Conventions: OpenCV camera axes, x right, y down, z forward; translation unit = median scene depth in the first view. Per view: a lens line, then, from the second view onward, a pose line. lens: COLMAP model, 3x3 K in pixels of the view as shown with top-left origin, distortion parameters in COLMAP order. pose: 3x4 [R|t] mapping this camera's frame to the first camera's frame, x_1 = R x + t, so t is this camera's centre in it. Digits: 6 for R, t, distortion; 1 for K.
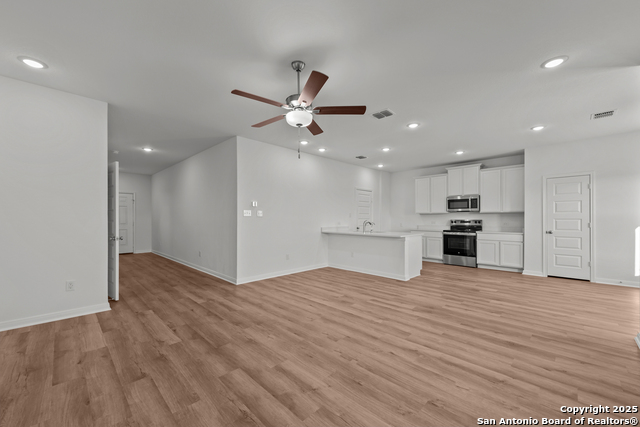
lens RADIAL K [[252.0, 0, 319.2], [0, 252.0, 215.4], [0, 0, 1]] dist [0.008018, -0.000384]
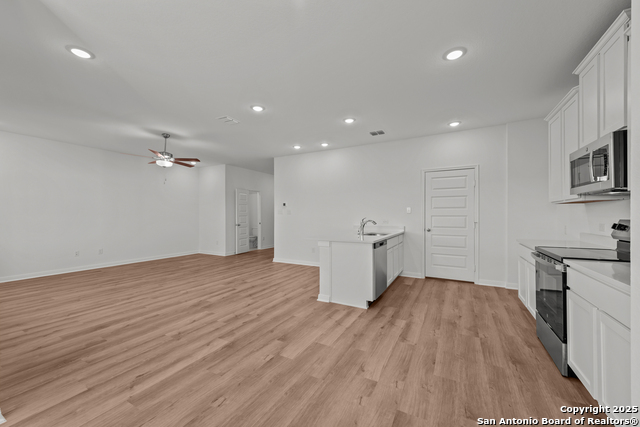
lens RADIAL K [[252.0, 0, 320.4], [0, 252.0, 214.0], [0, 0, 1]] dist [0.008018, -0.000384]
pose [[0.282133, -0.003957, -0.959367, 1.898466], [0.008974, 0.999959, -0.001486, 0.015943], [0.959333, -0.008190, 0.282157, 1.450563]]
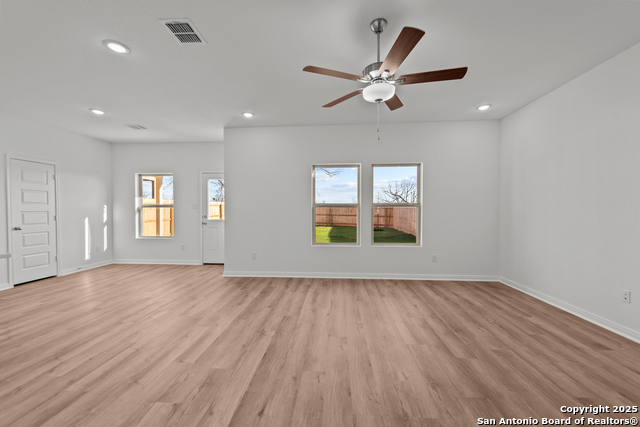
lens RADIAL K [[252.0, 0, 319.3], [0, 252.0, 213.1], [0, 0, 1]] dist [0.008018, -0.000384]
pose [[-0.648460, -0.006869, 0.761218, -0.544932], [-0.006014, 0.999974, 0.003901, 0.019750], [-0.761225, -0.002048, -0.648485, 1.553366]]
